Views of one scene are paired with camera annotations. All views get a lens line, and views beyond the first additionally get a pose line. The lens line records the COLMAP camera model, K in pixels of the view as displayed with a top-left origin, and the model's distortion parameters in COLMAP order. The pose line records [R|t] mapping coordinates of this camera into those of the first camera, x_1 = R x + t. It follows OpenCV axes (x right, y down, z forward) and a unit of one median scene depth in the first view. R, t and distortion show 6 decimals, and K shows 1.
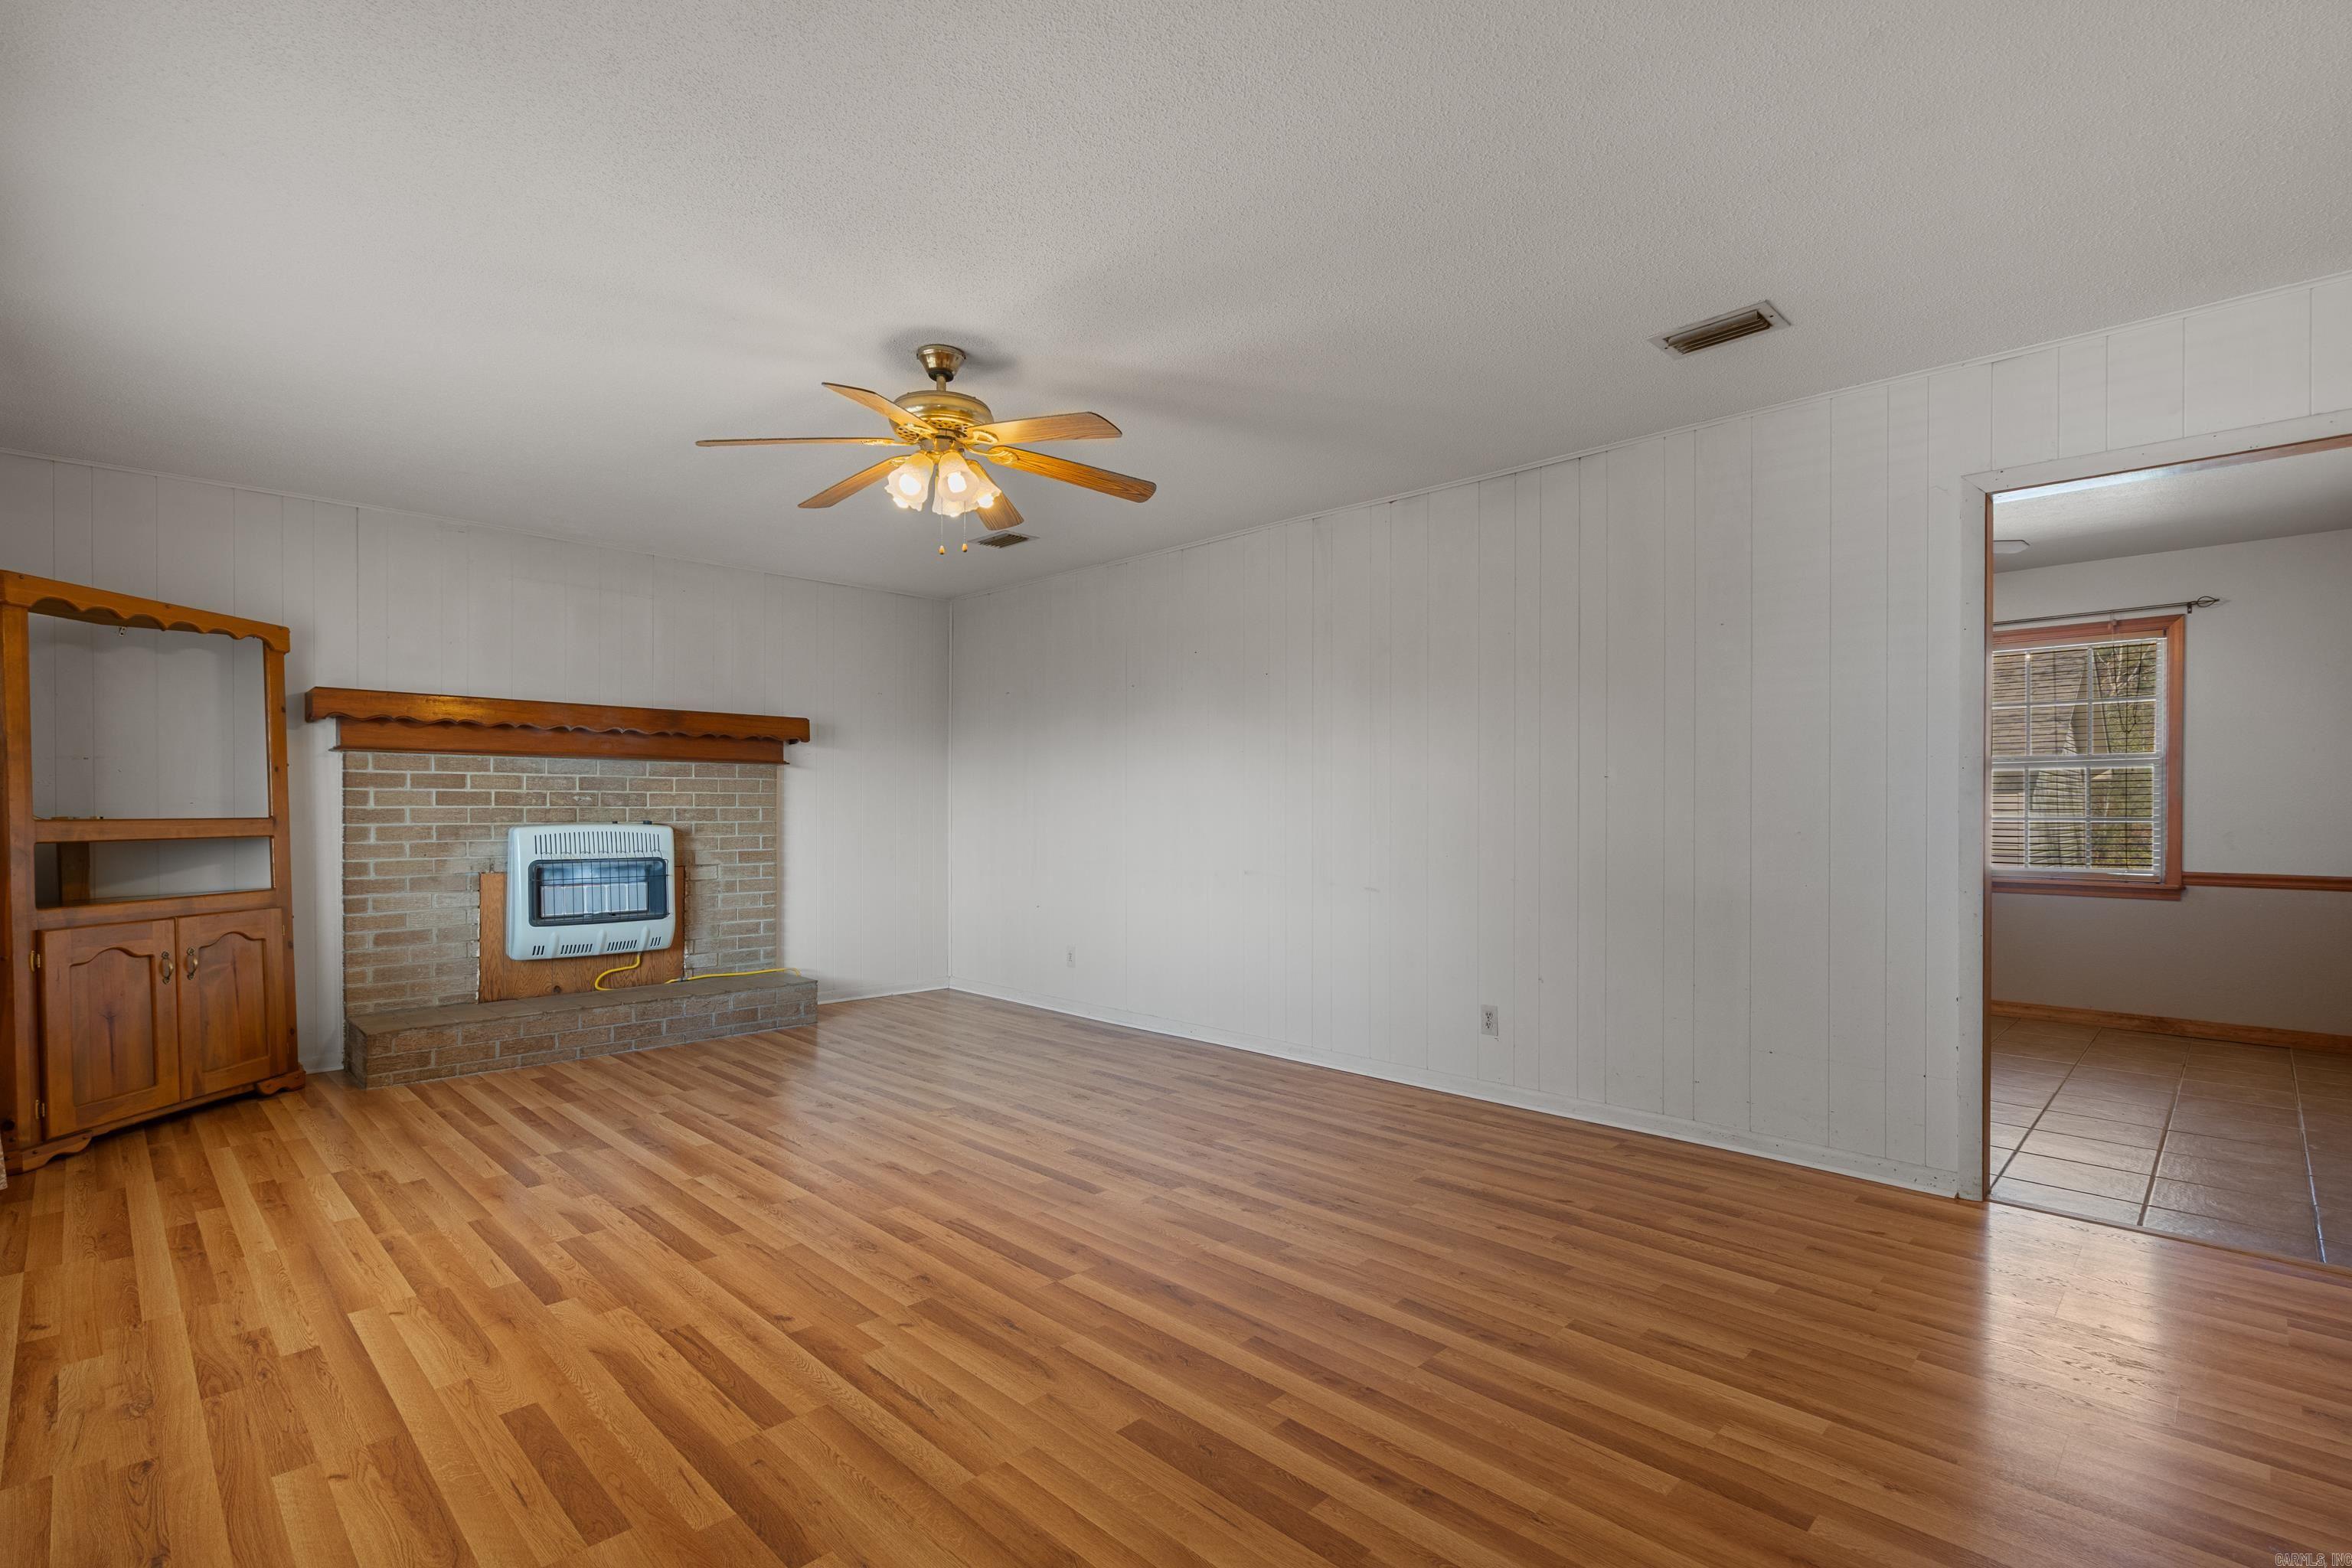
lens RADIAL K [[1088.9, 0, 1177.8], [0, 1088.9, 795.4], [0, 0, 1]] dist [0.000619, 0.000570]
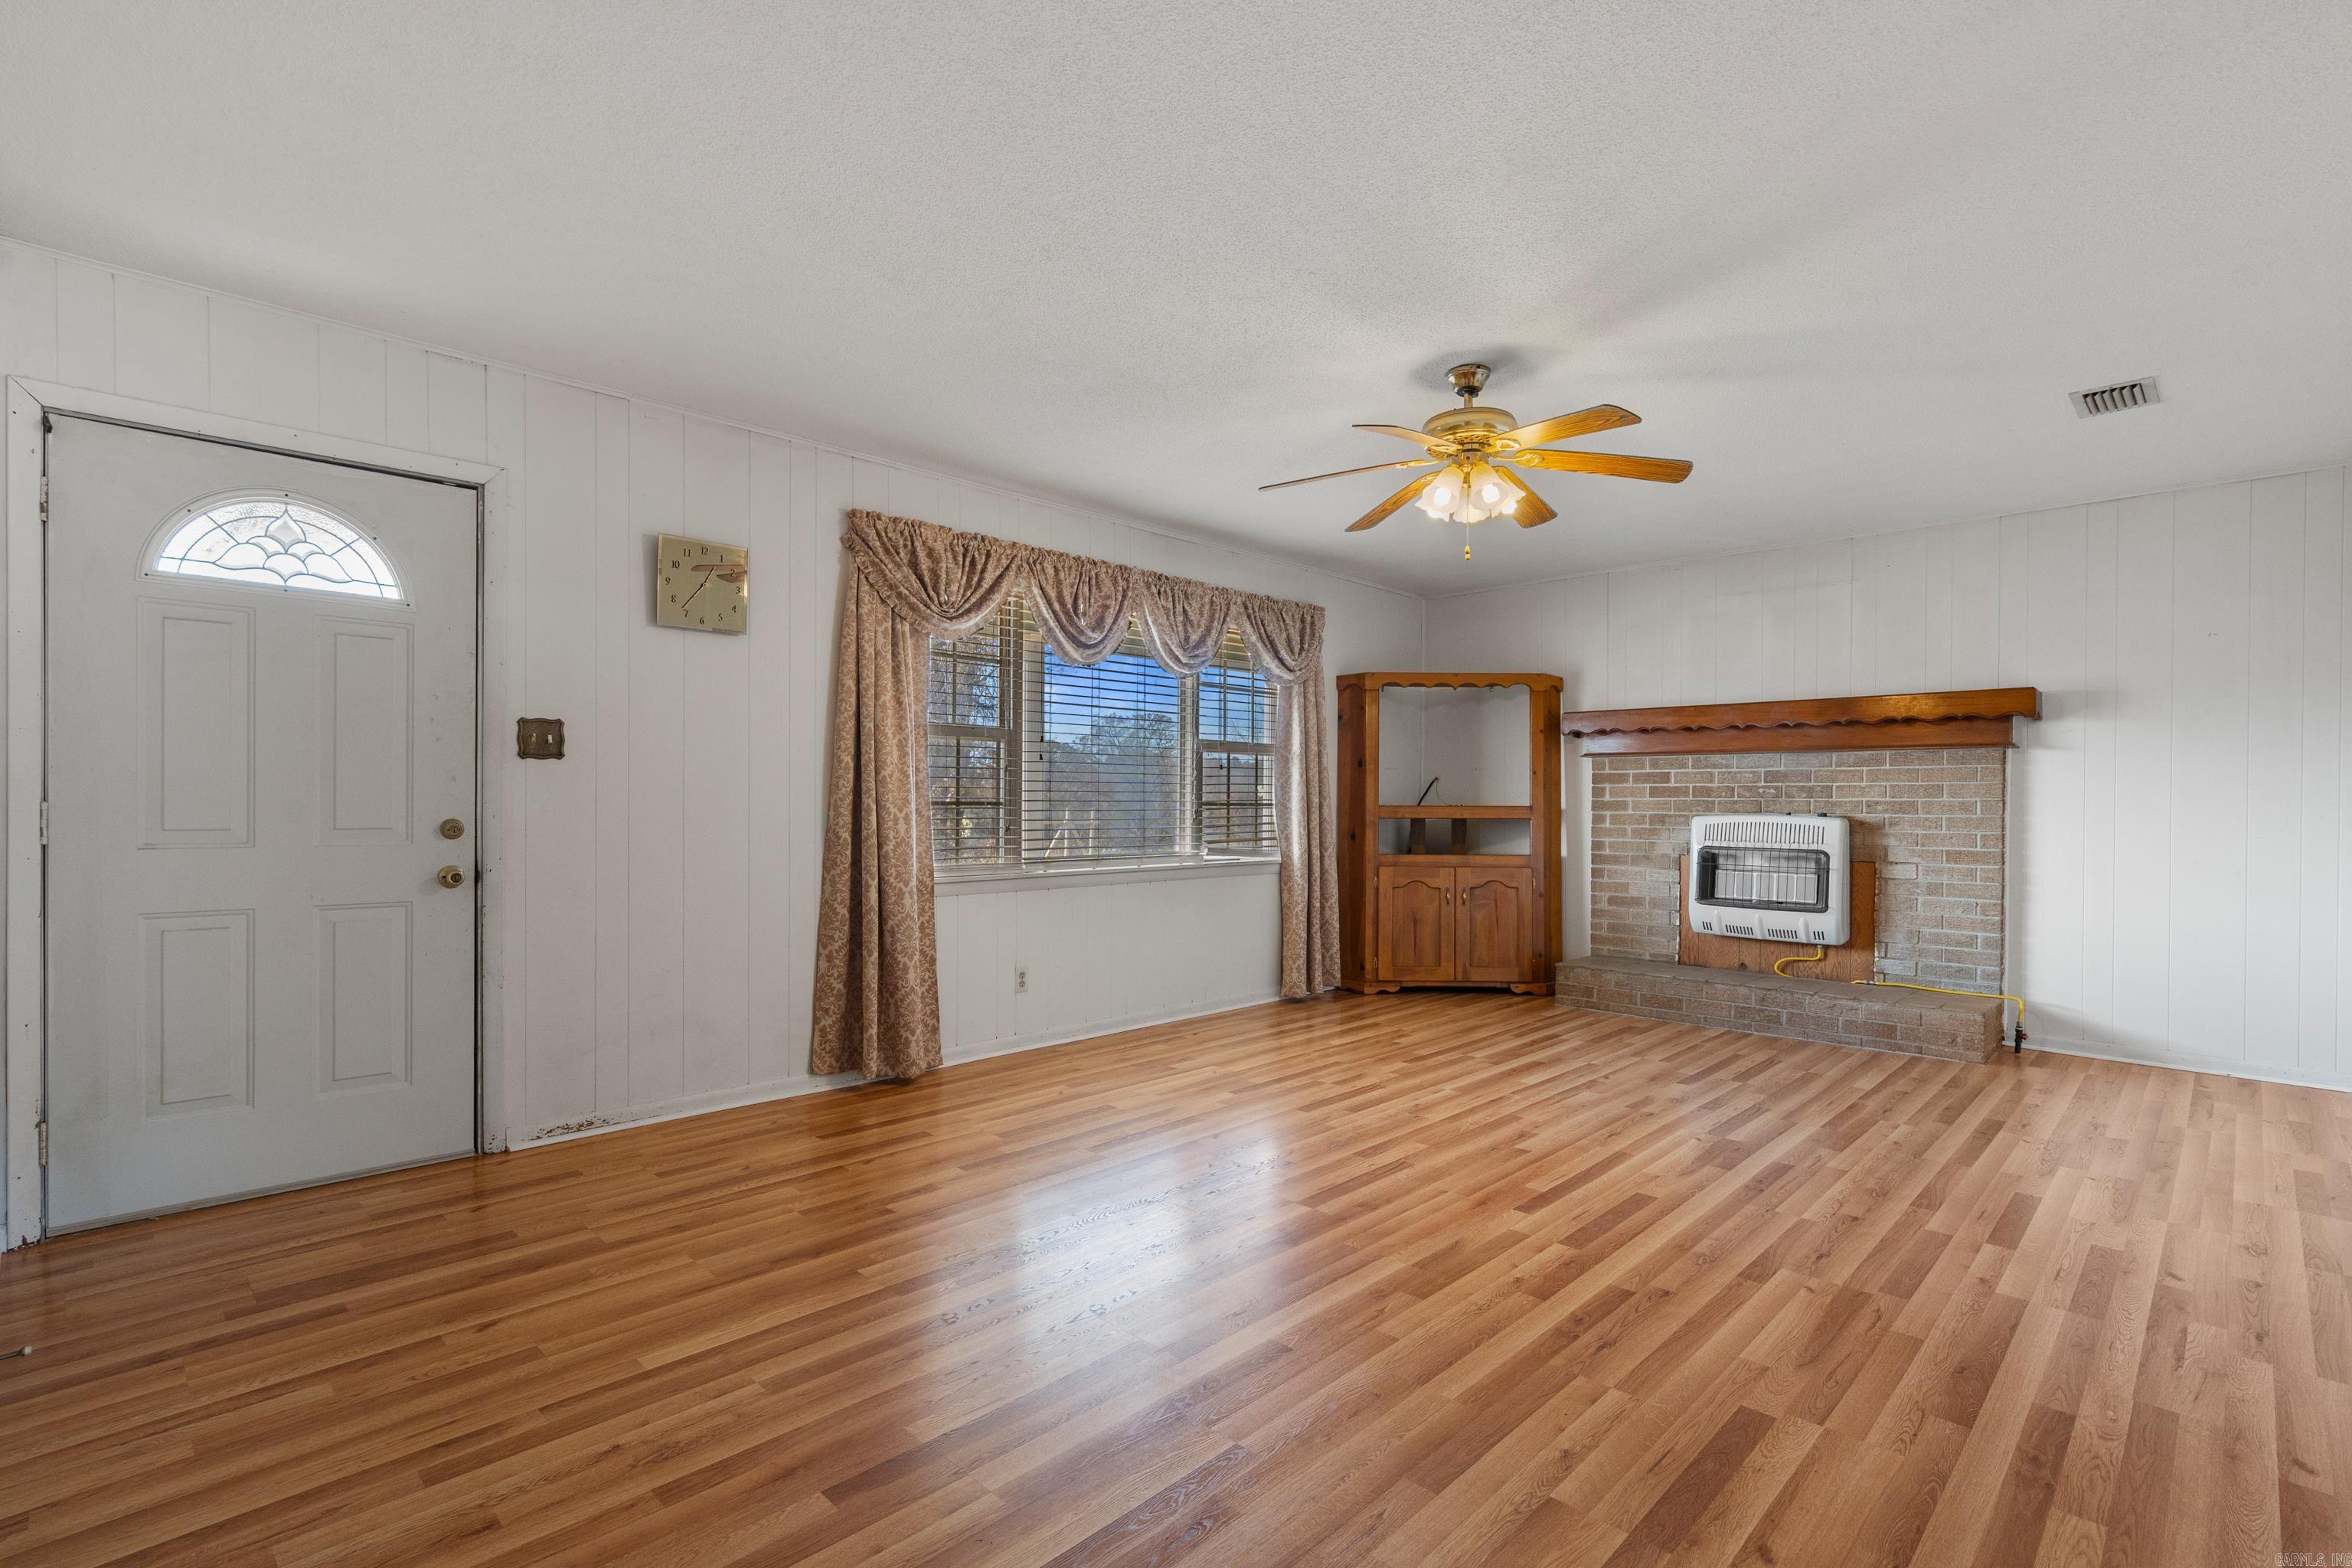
lens RADIAL K [[1088.9, 0, 1177.8], [0, 1088.9, 795.4], [0, 0, 1]] dist [0.000619, 0.000570]
pose [[0.009182, -0.005555, -0.999942, 0.576759], [0.008705, 0.999947, -0.005475, 0.009122], [0.999920, -0.008655, 0.009229, 0.475282]]
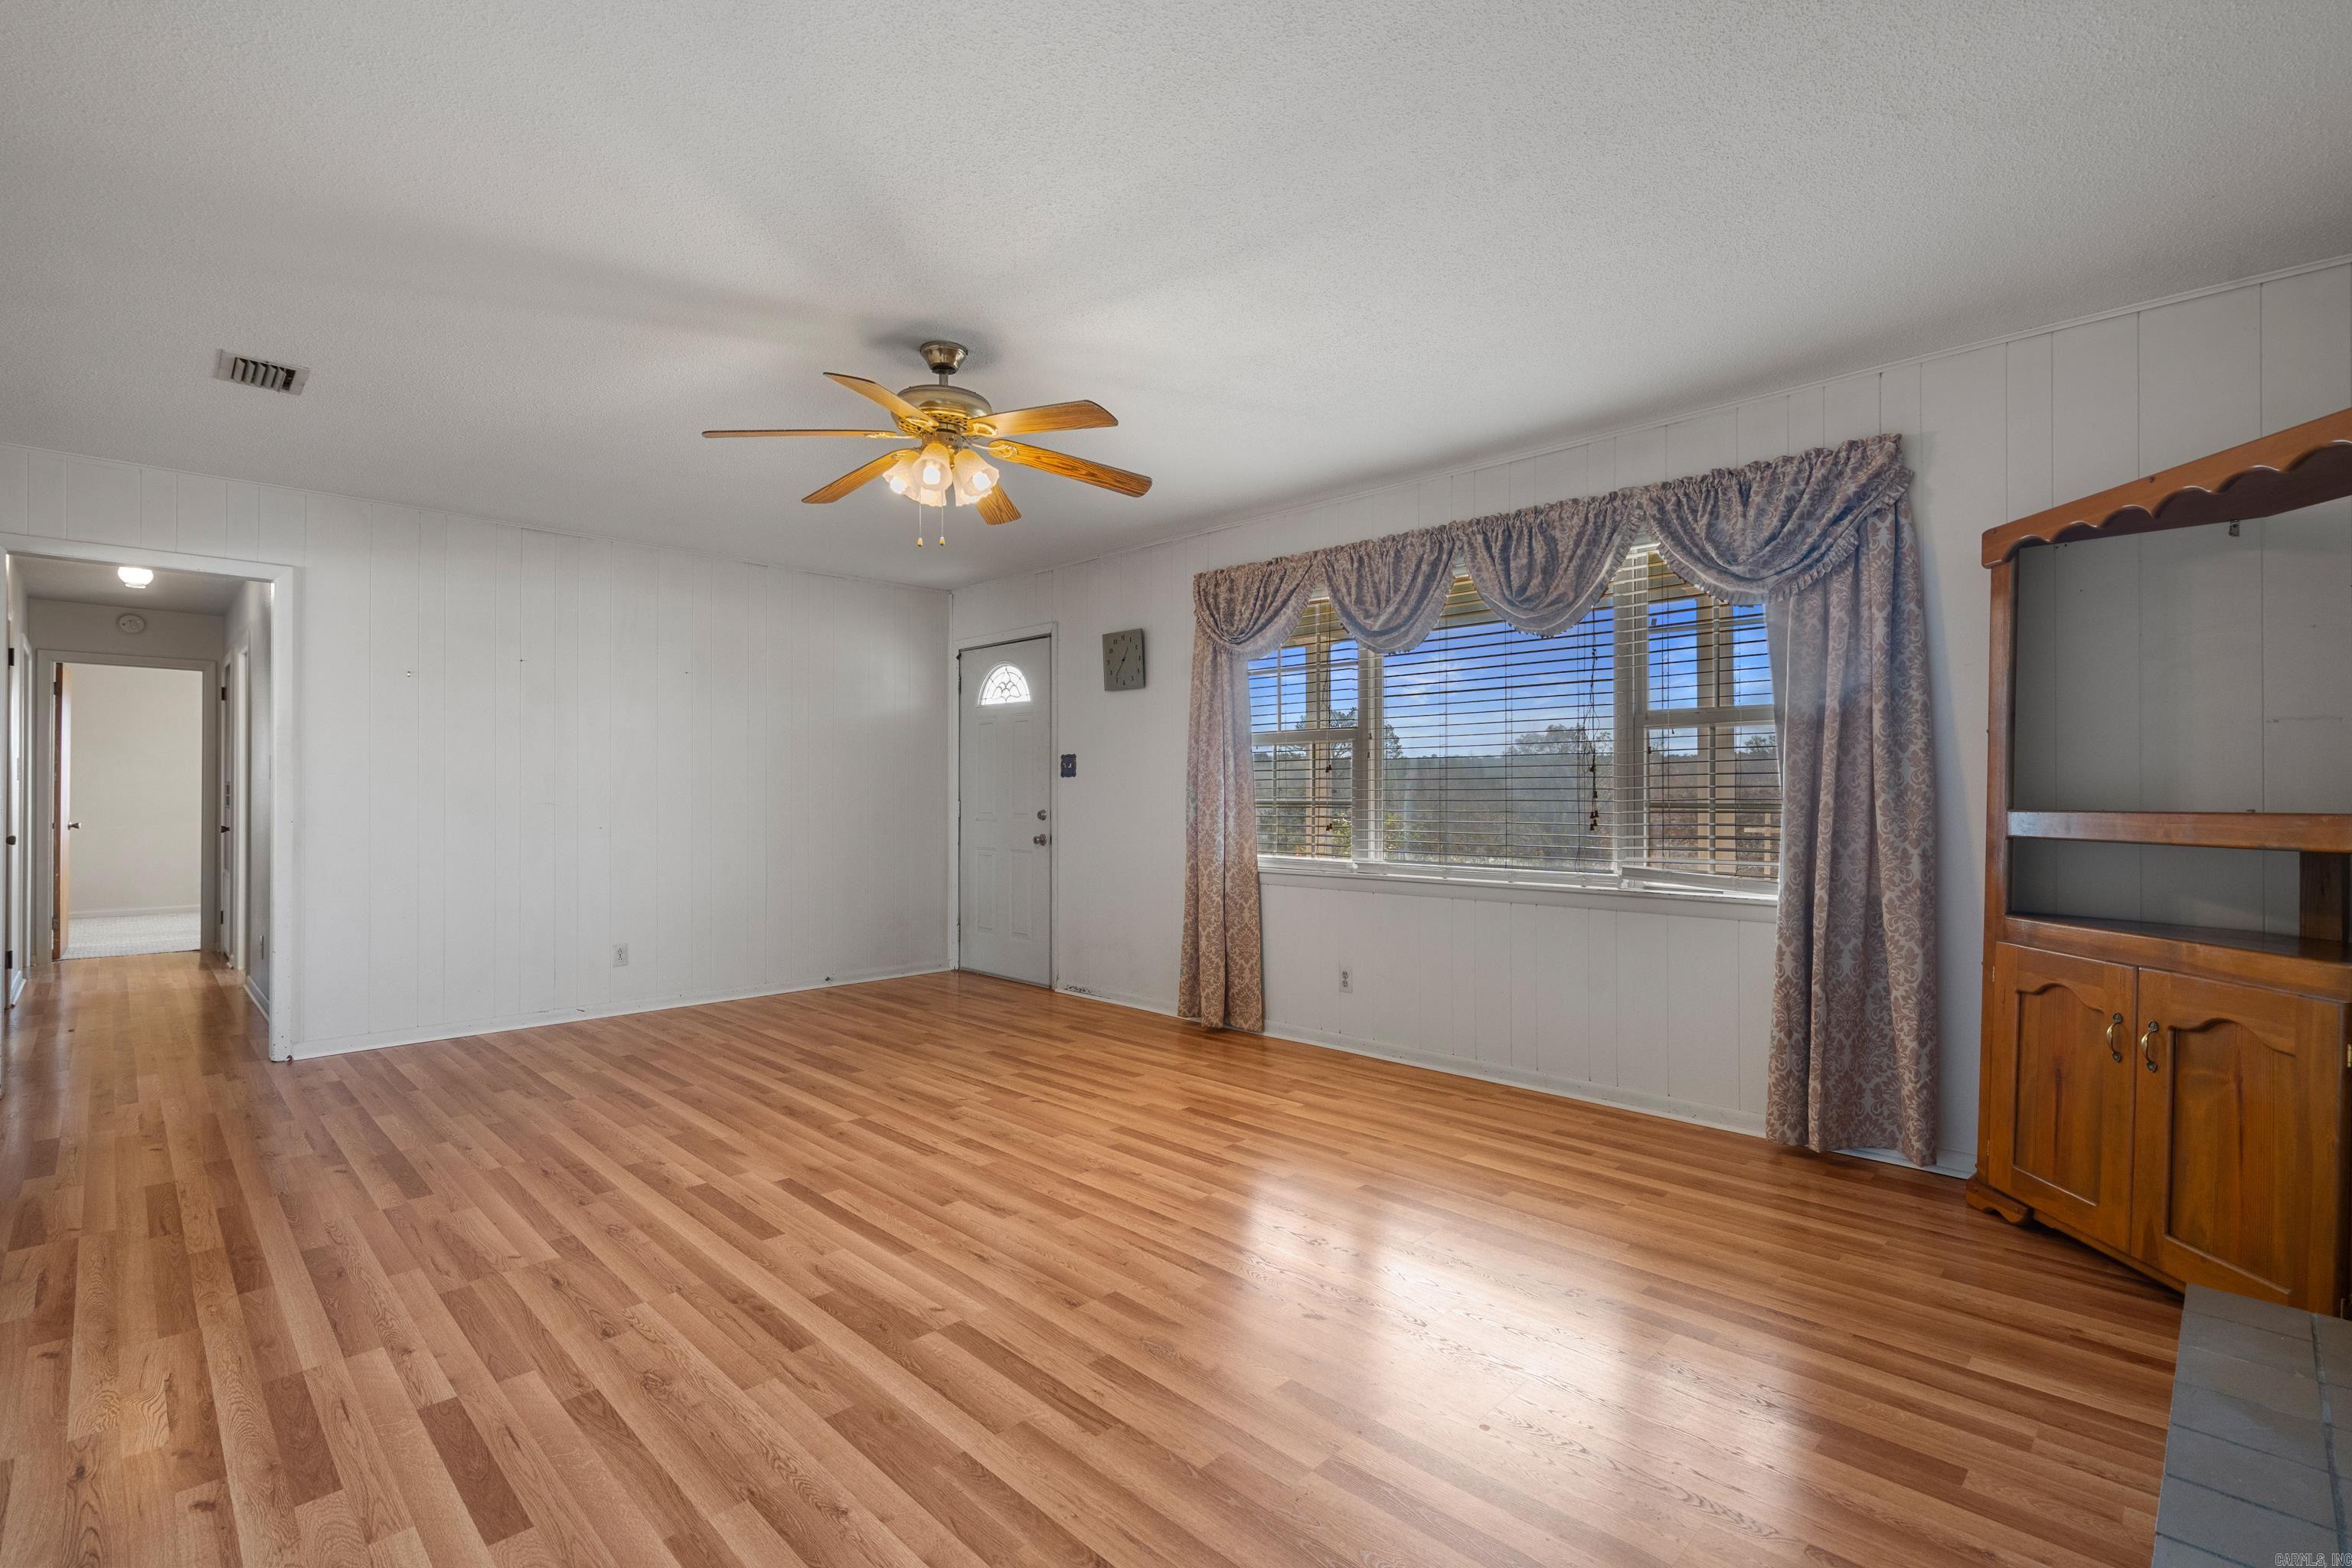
lens RADIAL K [[1067.0, 0, 1180.6], [0, 1067.0, 769.6], [0, 0, 1]] dist [0.000837, -0.000136]
pose [[-0.999990, -0.001156, -0.004394, -0.291664], [-0.000982, 0.999225, -0.039354, 0.018136], [0.004436, -0.039350, -0.999216, 1.347150]]
